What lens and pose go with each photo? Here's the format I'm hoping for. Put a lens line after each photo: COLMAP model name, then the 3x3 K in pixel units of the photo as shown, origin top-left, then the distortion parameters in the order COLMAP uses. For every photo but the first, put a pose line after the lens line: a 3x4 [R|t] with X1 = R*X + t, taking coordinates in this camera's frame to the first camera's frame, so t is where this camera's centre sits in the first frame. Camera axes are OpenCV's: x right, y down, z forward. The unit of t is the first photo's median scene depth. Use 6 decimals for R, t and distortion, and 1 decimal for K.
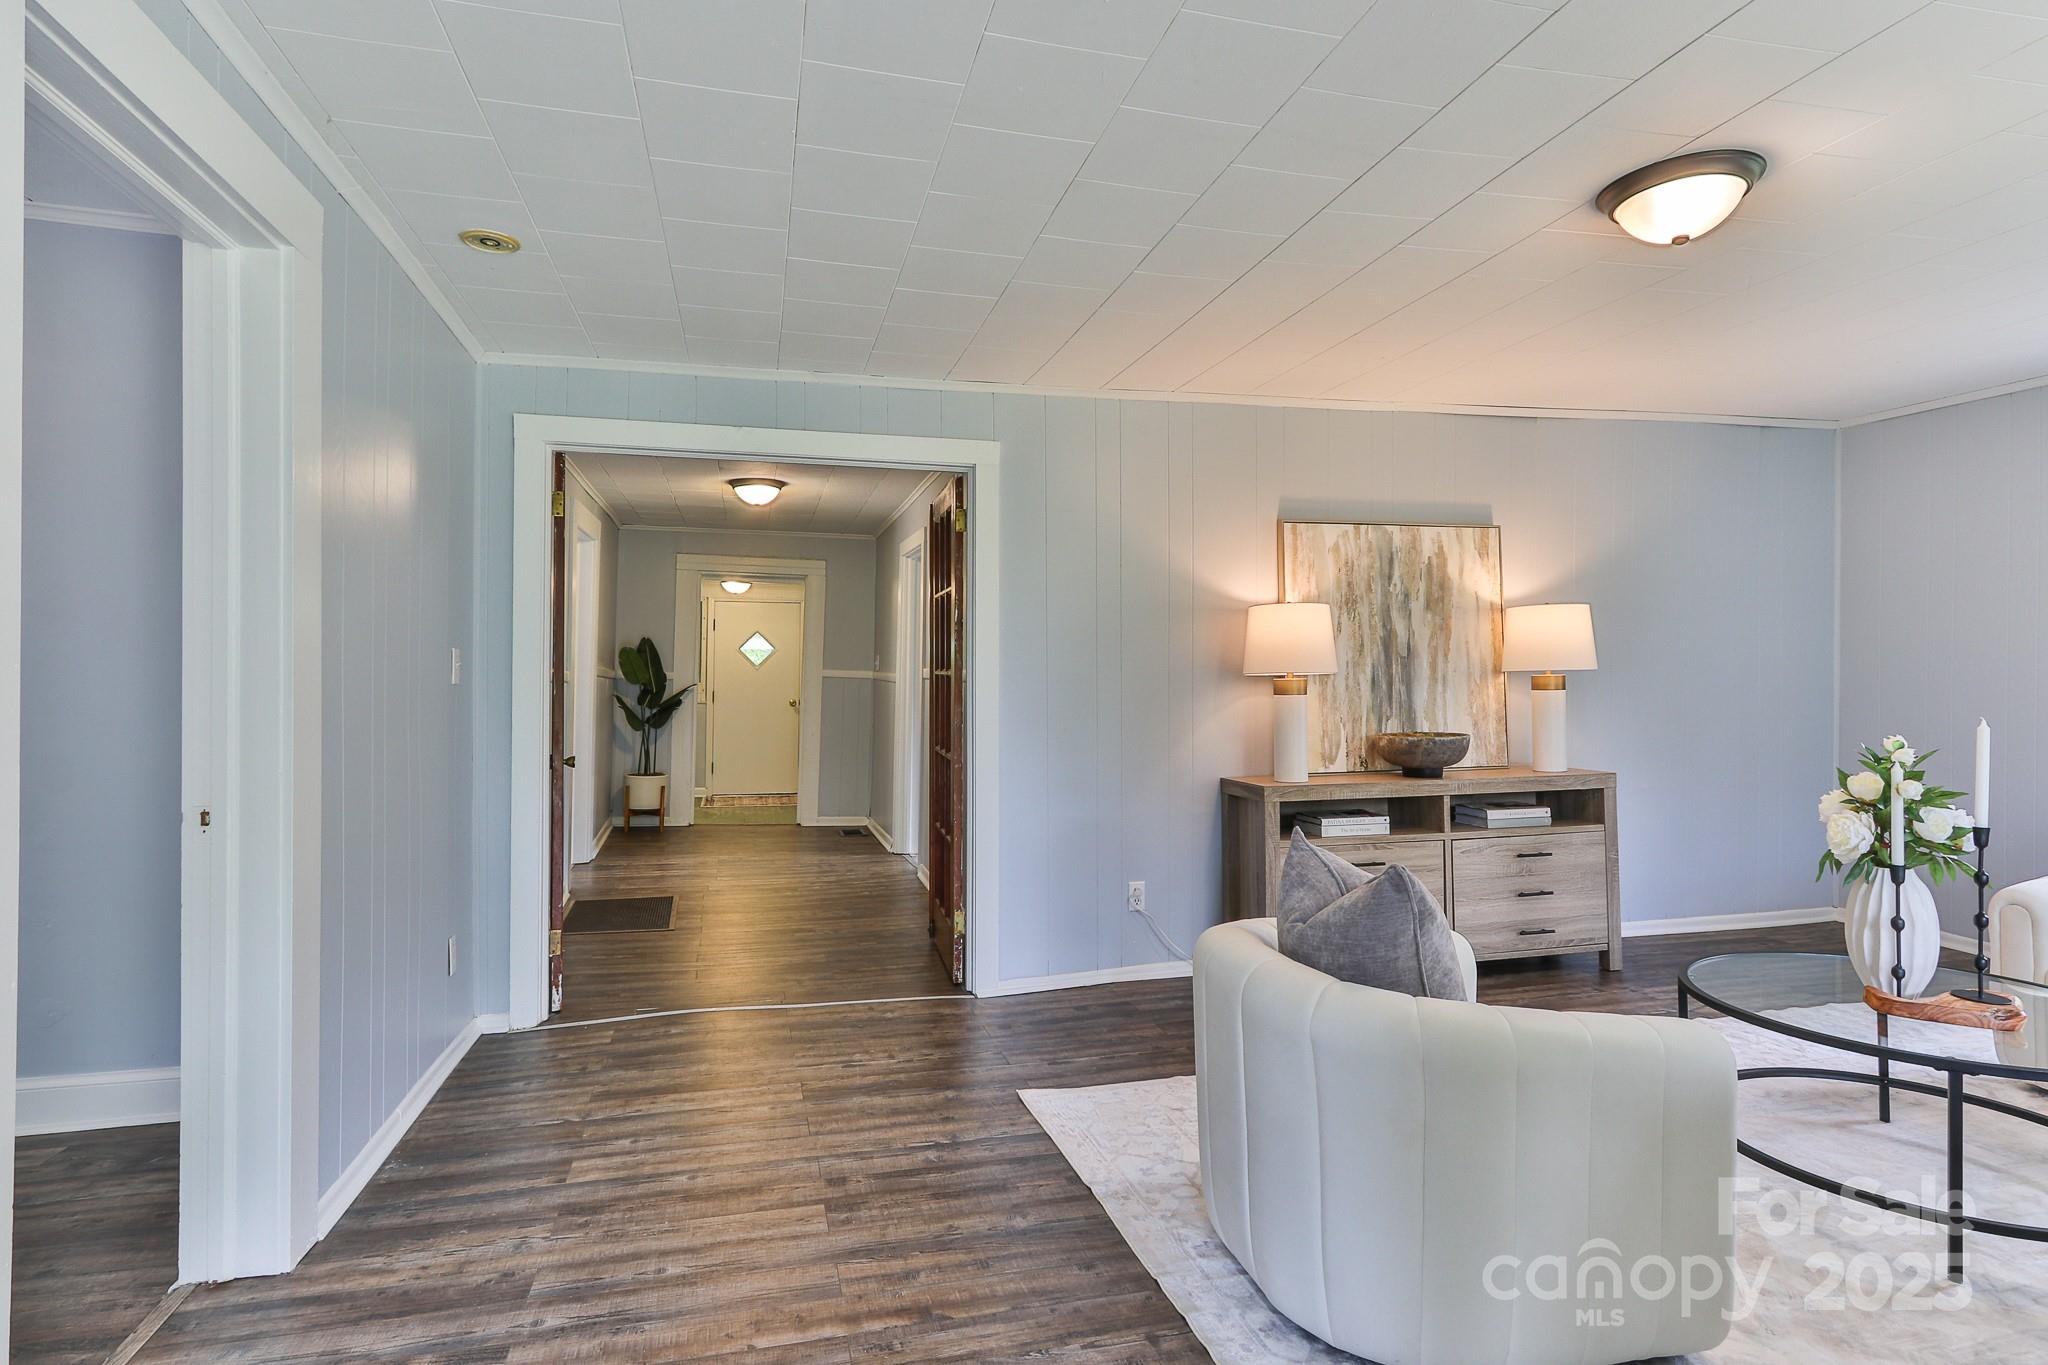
lens RADIAL K [[1079.9, 0, 1017.1], [0, 1079.9, 668.6], [0, 0, 1]] dist [0.000770, 0.009370]
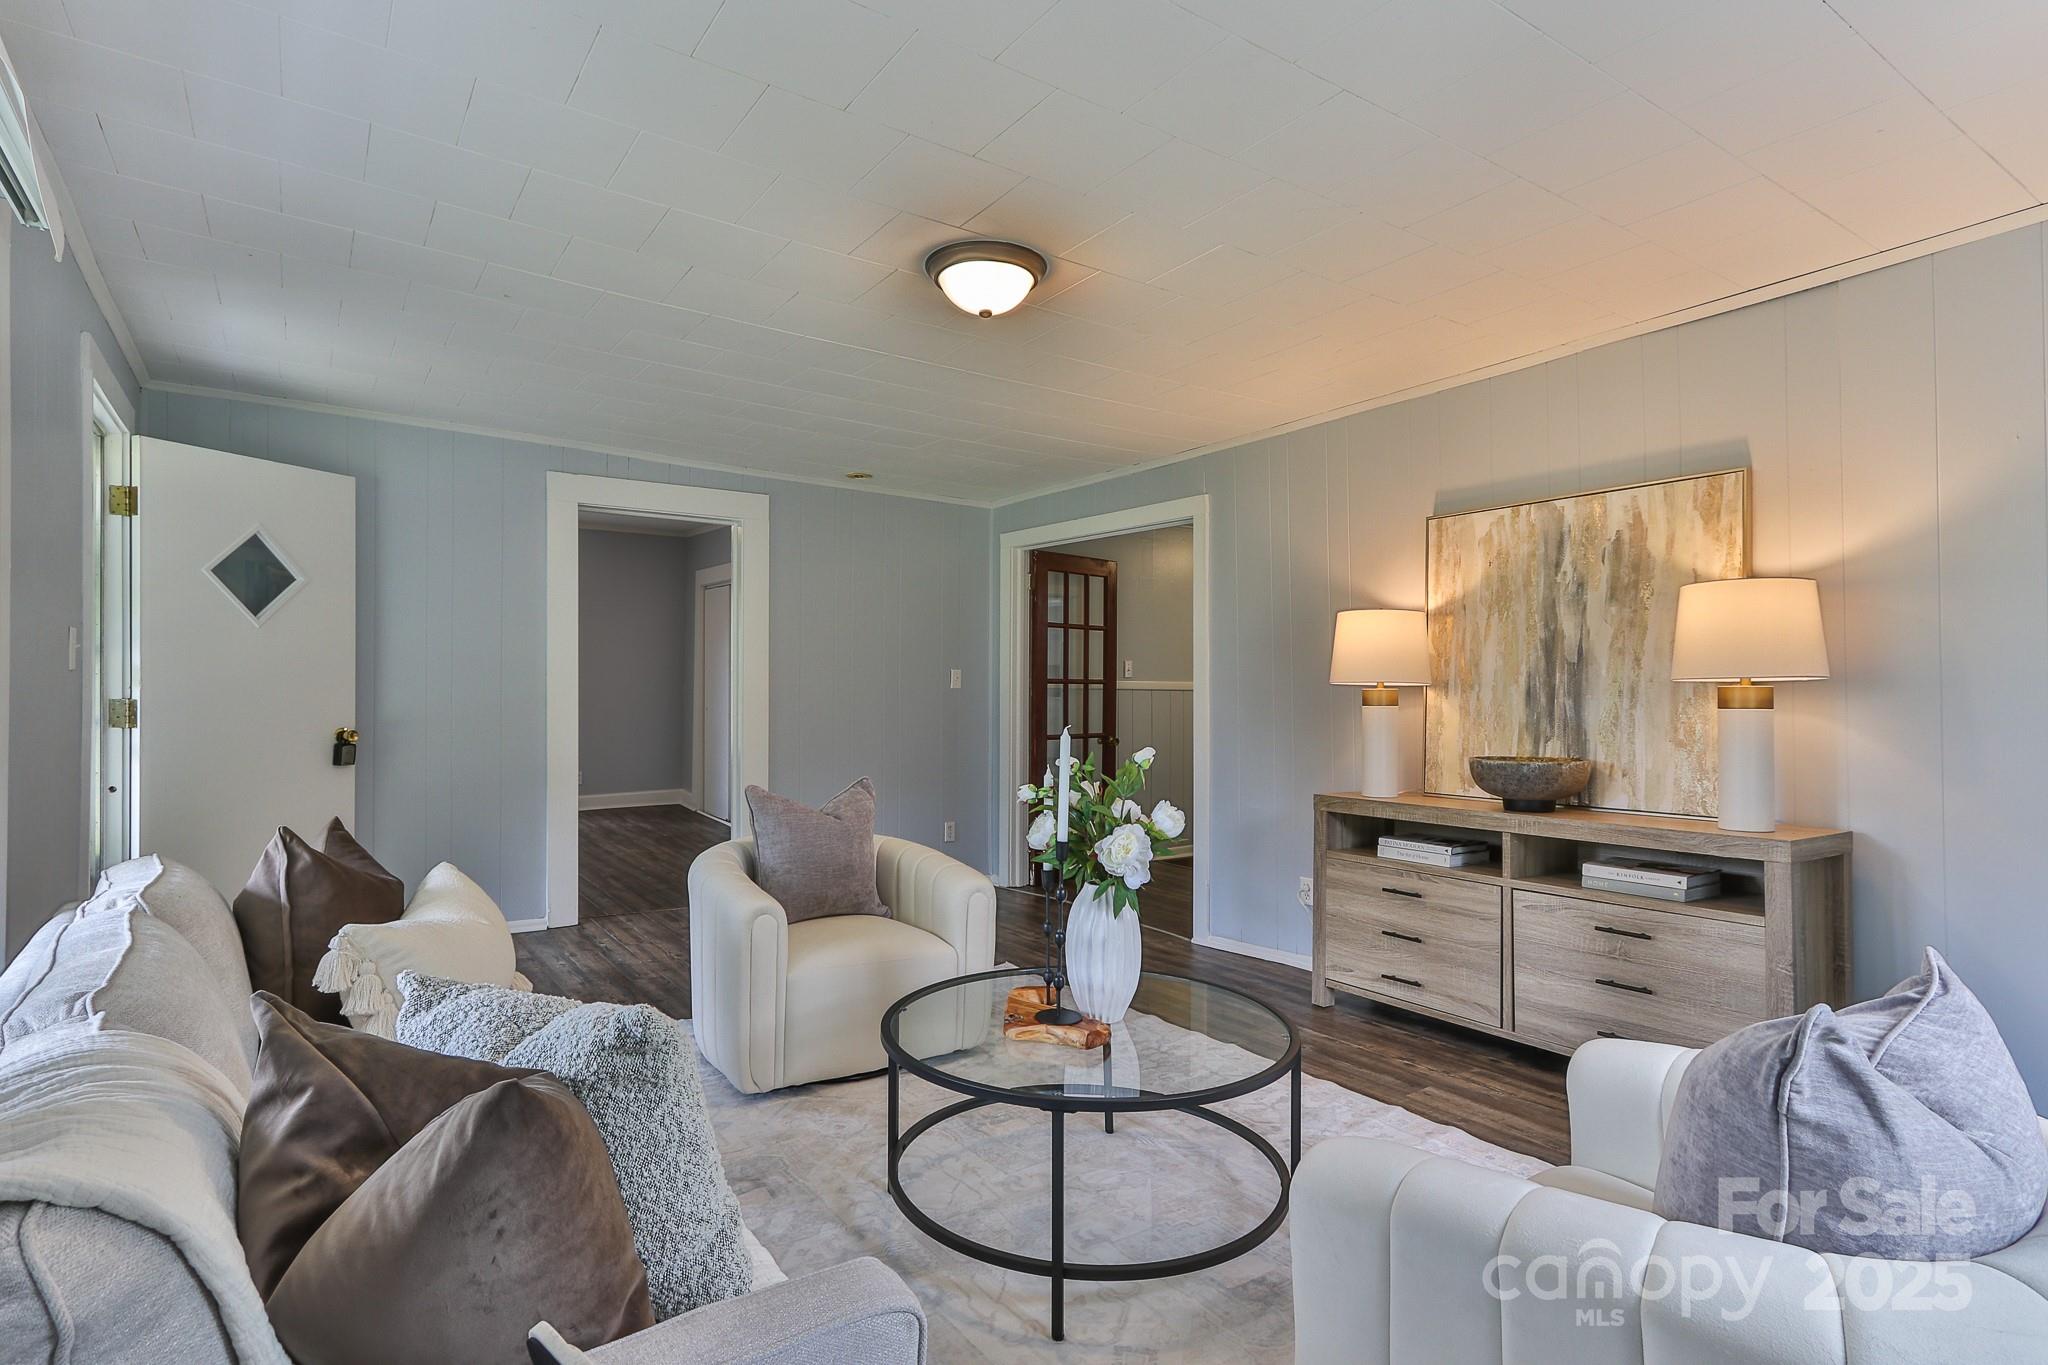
lens RADIAL K [[1052.4, 0, 1005.5], [0, 1052.4, 673.3], [0, 0, 1]] dist [-0.001005, 0.007001]
pose [[0.341700, -0.009076, -0.939765, 0.948621], [-0.001919, 0.999945, -0.010355, 0.005691], [0.939807, 0.005342, 0.341663, 0.346605]]
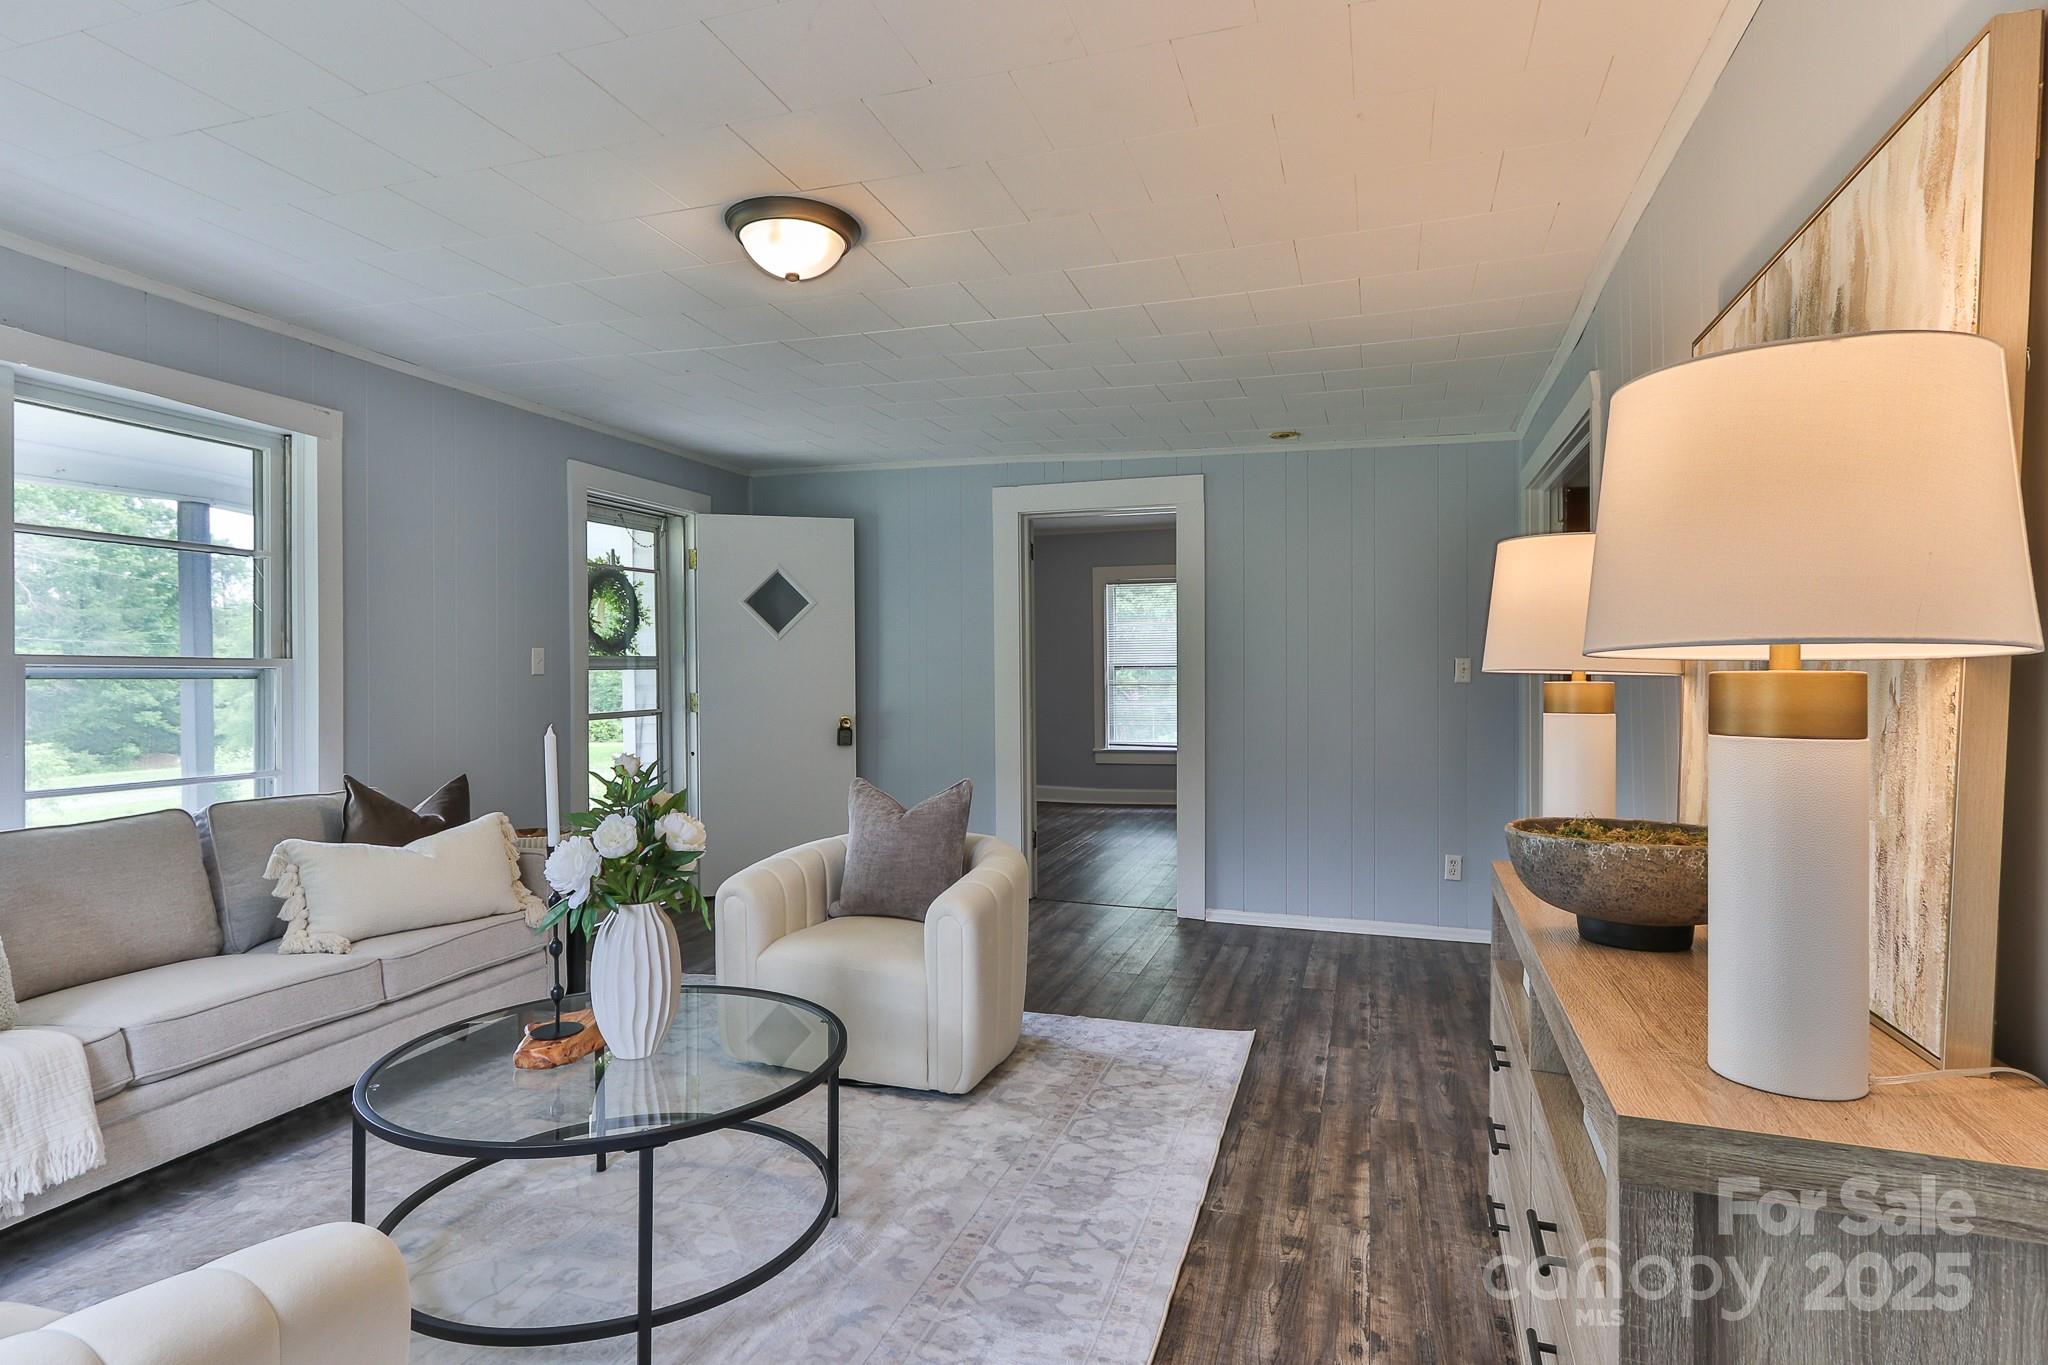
lens RADIAL K [[1075.5, 0, 984.0], [0, 1075.5, 686.6], [0, 0, 1]] dist [0.003480, 0.002019]
pose [[-0.558295, 0.007402, -0.829610, 0.783560], [0.006252, 0.999969, 0.004715, 0.007755], [0.829619, -0.002554, -0.558324, 0.978098]]
